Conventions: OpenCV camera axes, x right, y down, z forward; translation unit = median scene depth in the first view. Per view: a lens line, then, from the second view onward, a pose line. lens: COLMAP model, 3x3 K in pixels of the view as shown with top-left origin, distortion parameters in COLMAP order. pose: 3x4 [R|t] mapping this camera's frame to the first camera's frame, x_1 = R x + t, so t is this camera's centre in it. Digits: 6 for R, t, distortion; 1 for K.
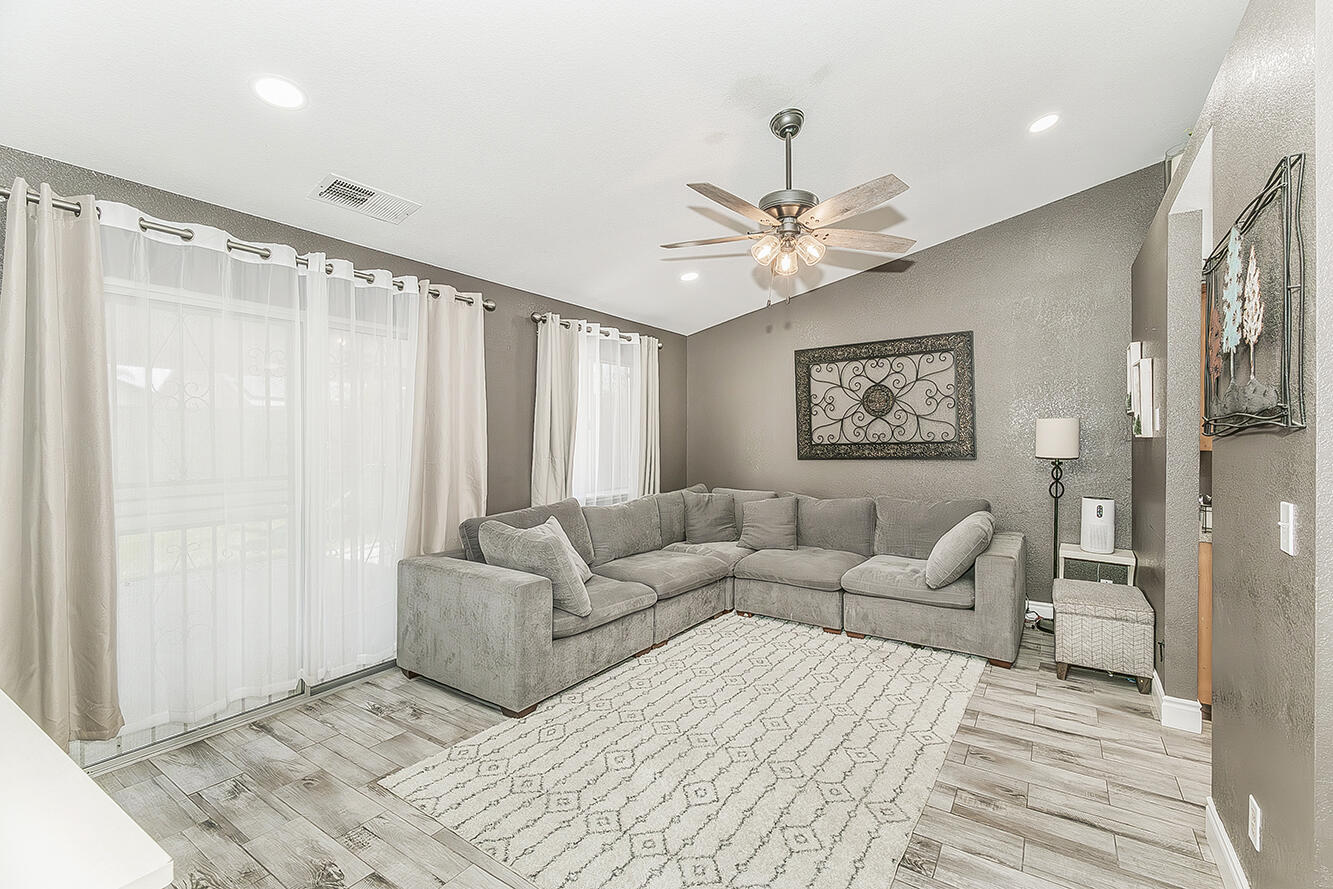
lens RADIAL K [[560.9, 0, 673.8], [0, 560.9, 444.0], [0, 0, 1]] dist [0.004327, 0.001274]
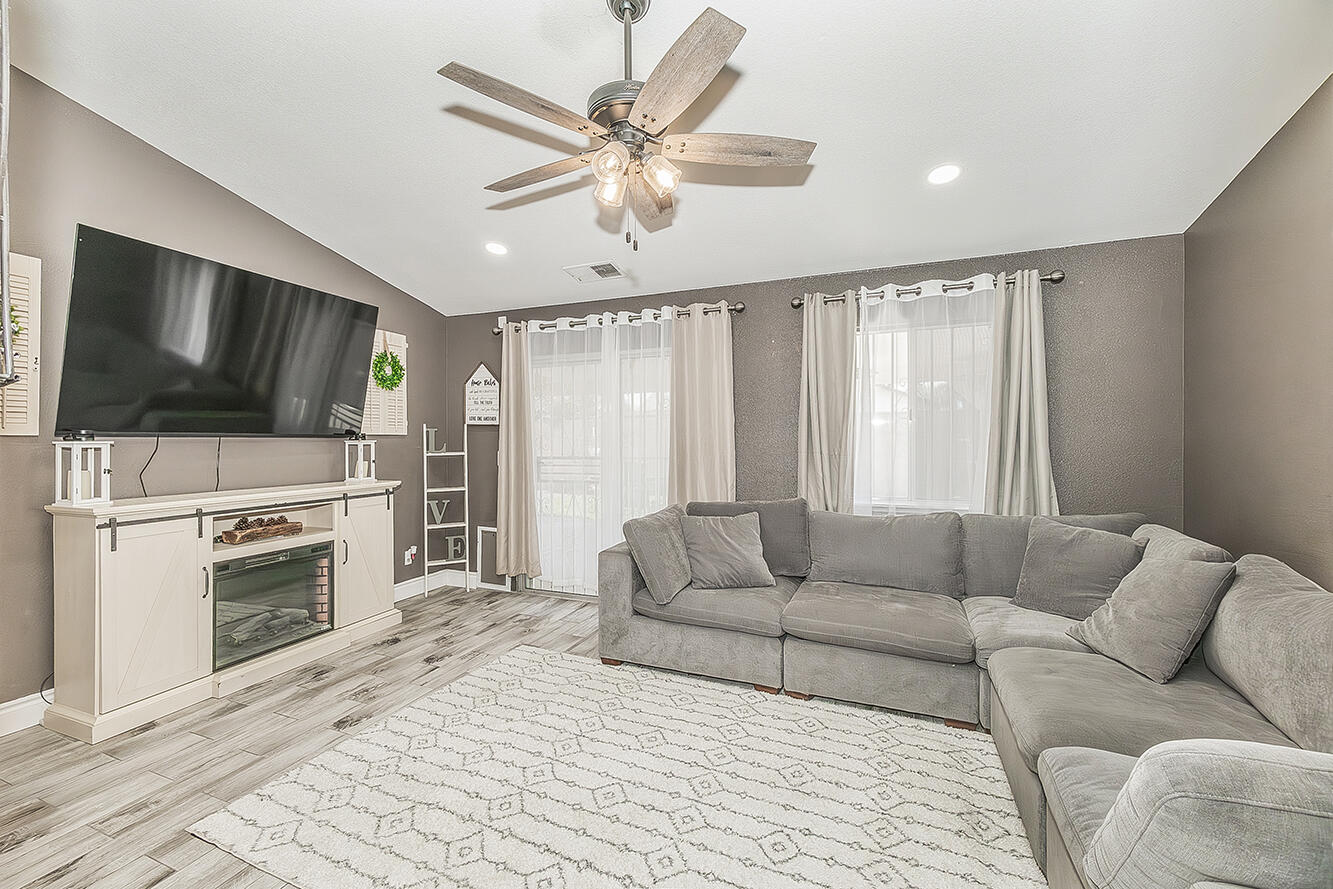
lens RADIAL K [[546.3, 0, 664.7], [0, 546.3, 442.7], [0, 0, 1]] dist [0.003118, 0.000166]
pose [[0.203038, 0.003933, -0.979163, 0.833107], [-0.007020, 0.999972, 0.002561, 0.010514], [0.979146, 0.006354, 0.203060, 0.823714]]
